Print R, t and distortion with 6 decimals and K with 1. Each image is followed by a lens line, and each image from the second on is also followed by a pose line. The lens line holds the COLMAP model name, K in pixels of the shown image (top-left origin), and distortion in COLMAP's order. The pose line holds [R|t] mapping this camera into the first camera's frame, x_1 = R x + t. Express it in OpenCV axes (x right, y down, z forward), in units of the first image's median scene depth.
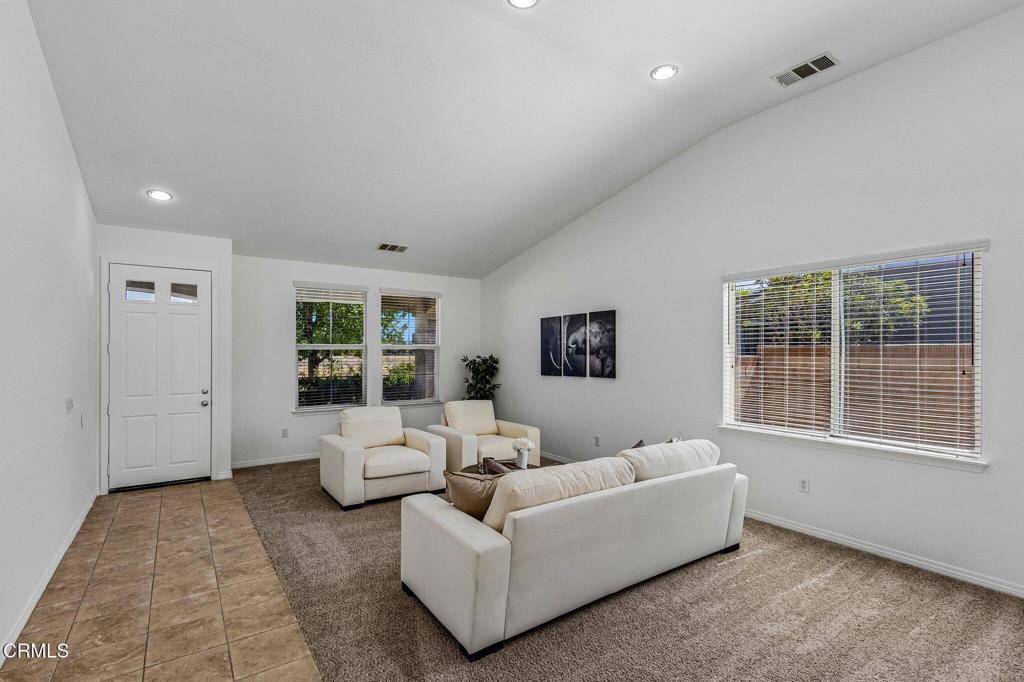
lens RADIAL K [[478.2, 0, 496.6], [0, 478.2, 353.1], [0, 0, 1]] dist [0.004858, -0.002024]
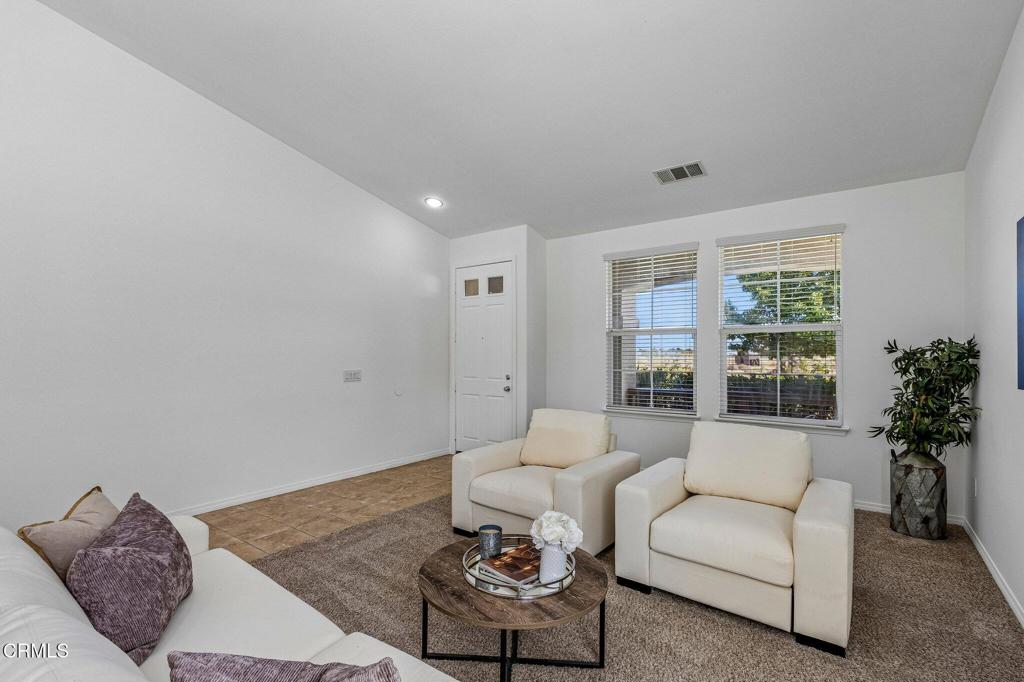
lens RADIAL K [[478.2, 0, 513.5], [0, 478.2, 355.5], [0, 0, 1]] dist [0.004858, -0.002024]
pose [[0.322105, 0.011897, -0.946629, 0.369395], [0.000603, 0.999918, 0.012772, 0.018910], [0.946704, -0.004685, 0.322071, 0.662217]]
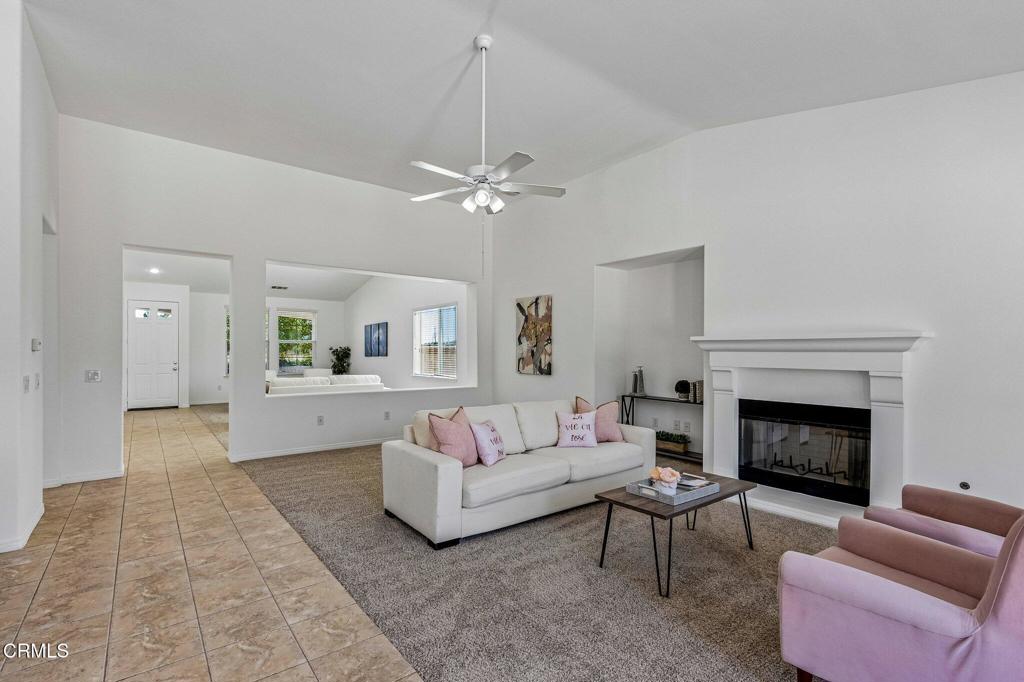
lens RADIAL K [[478.2, 0, 498.0], [0, 478.2, 350.7], [0, 0, 1]] dist [0.004858, -0.002024]
pose [[0.998730, -0.000883, 0.050369, 0.614183], [0.000996, 0.999997, -0.002227, 0.034244], [-0.050366, 0.002275, 0.998728, -1.029054]]
